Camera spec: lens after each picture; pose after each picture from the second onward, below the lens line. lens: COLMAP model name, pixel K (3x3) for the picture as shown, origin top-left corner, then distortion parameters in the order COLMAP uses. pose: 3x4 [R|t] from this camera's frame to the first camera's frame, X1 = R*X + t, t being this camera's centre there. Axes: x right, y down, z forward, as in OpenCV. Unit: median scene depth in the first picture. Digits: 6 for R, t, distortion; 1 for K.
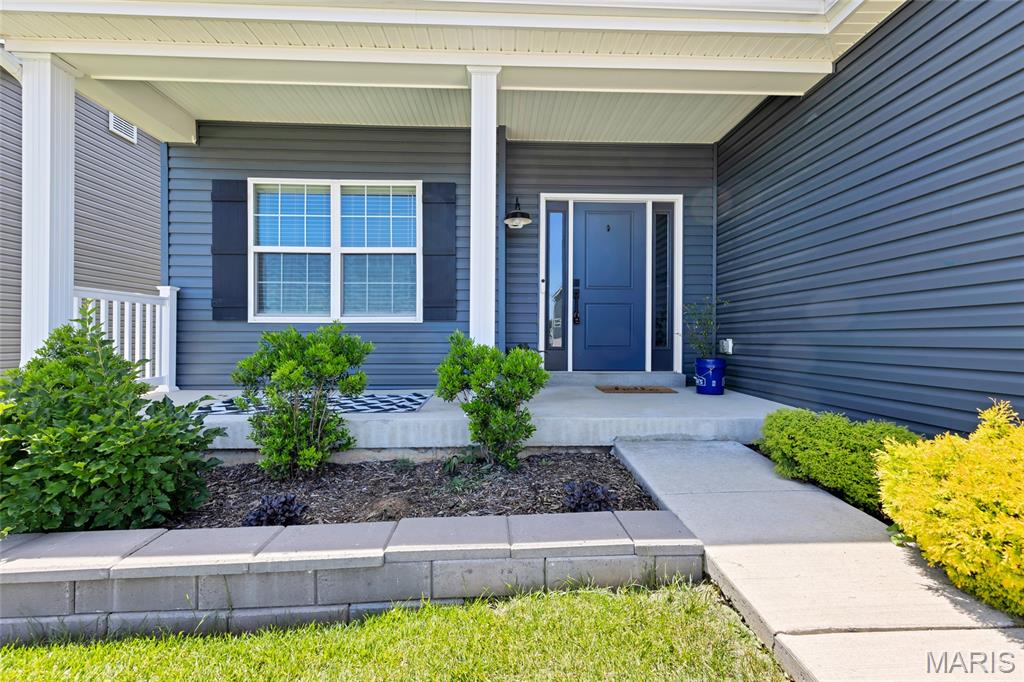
lens RADIAL K [[443.5, 0, 507.6], [0, 443.5, 338.6], [0, 0, 1]] dist [0.009870, -0.000590]
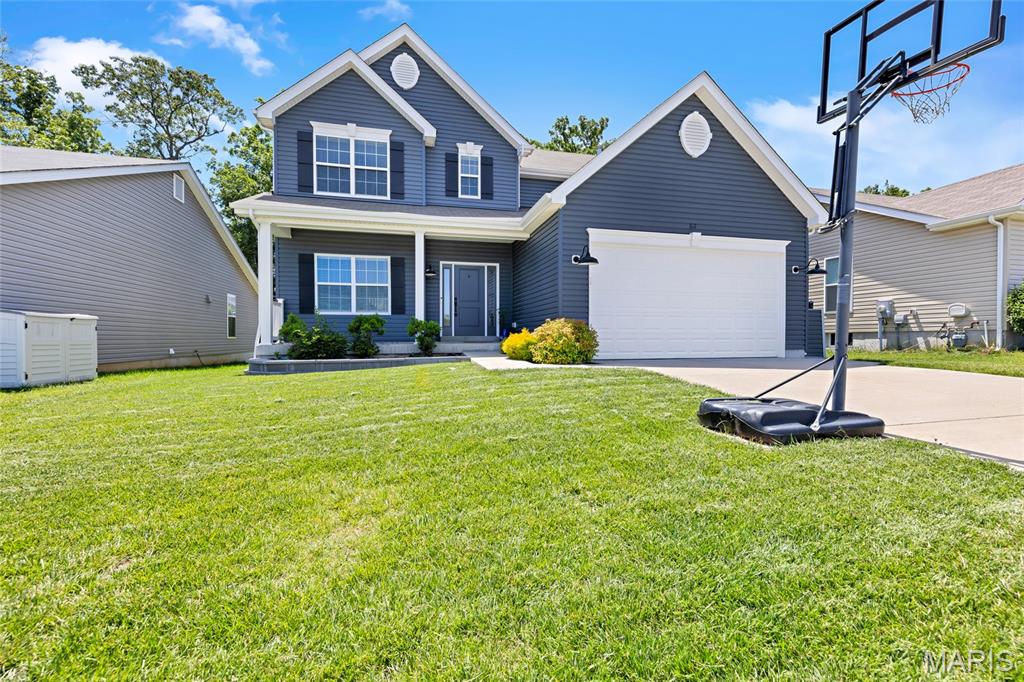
lens RADIAL K [[443.5, 0, 515.5], [0, 443.5, 340.8], [0, 0, 1]] dist [0.009870, -0.000590]
pose [[0.976008, -0.005201, 0.217671, -0.055433], [0.004959, 0.999986, 0.001655, 0.105619], [-0.217677, -0.000536, 0.976021, -1.537936]]
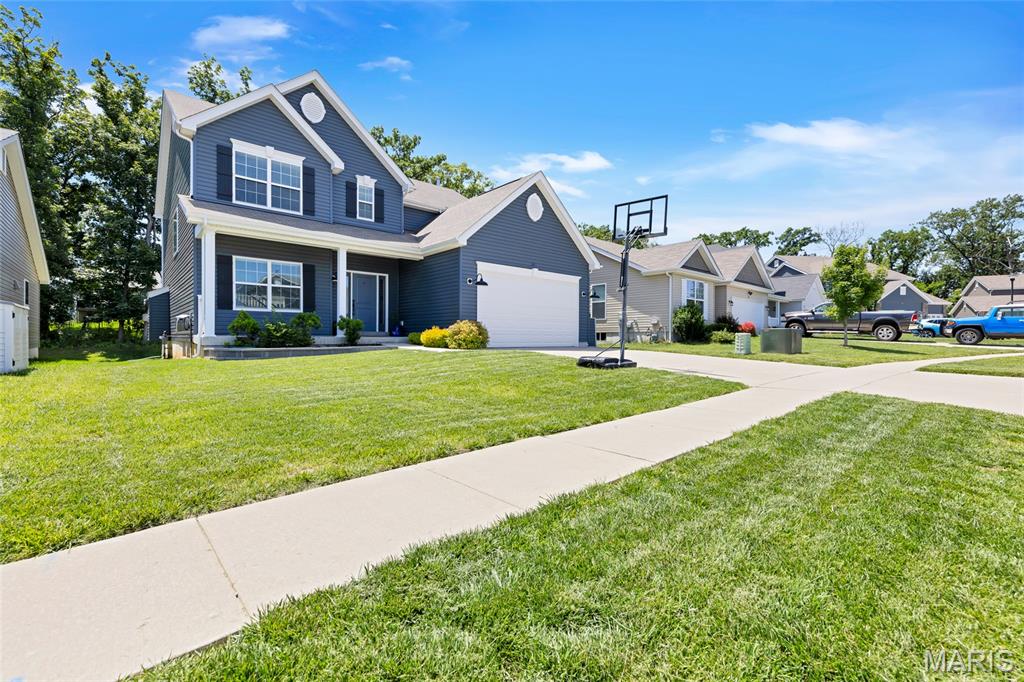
lens RADIAL K [[443.5, 0, 524.6], [0, 443.5, 337.2], [0, 0, 1]] dist [0.009870, -0.000590]
pose [[0.752398, 0.002110, 0.658705, -1.017272], [0.000375, 0.999993, -0.003633, 0.135056], [-0.658709, 0.002981, 0.752392, -2.136051]]
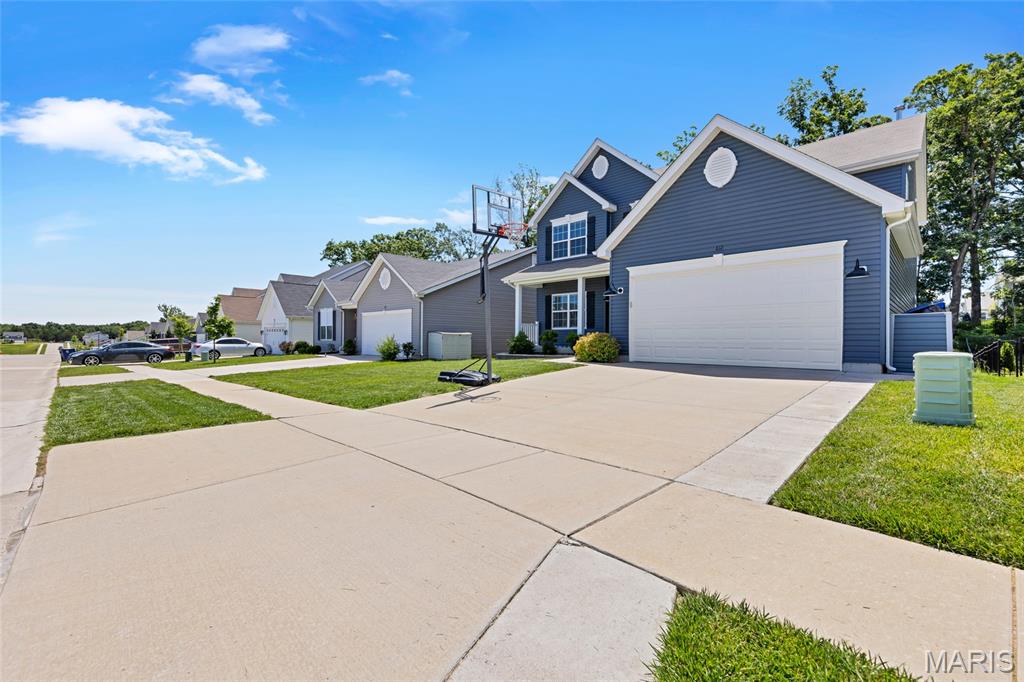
lens RADIAL K [[443.5, 0, 512.4], [0, 443.5, 337.7], [0, 0, 1]] dist [0.009870, -0.000590]
pose [[0.686392, -0.001239, -0.727231, 2.156673], [-0.007329, 0.999936, -0.008621, 0.078242], [0.727195, 0.011247, 0.686339, -2.087428]]
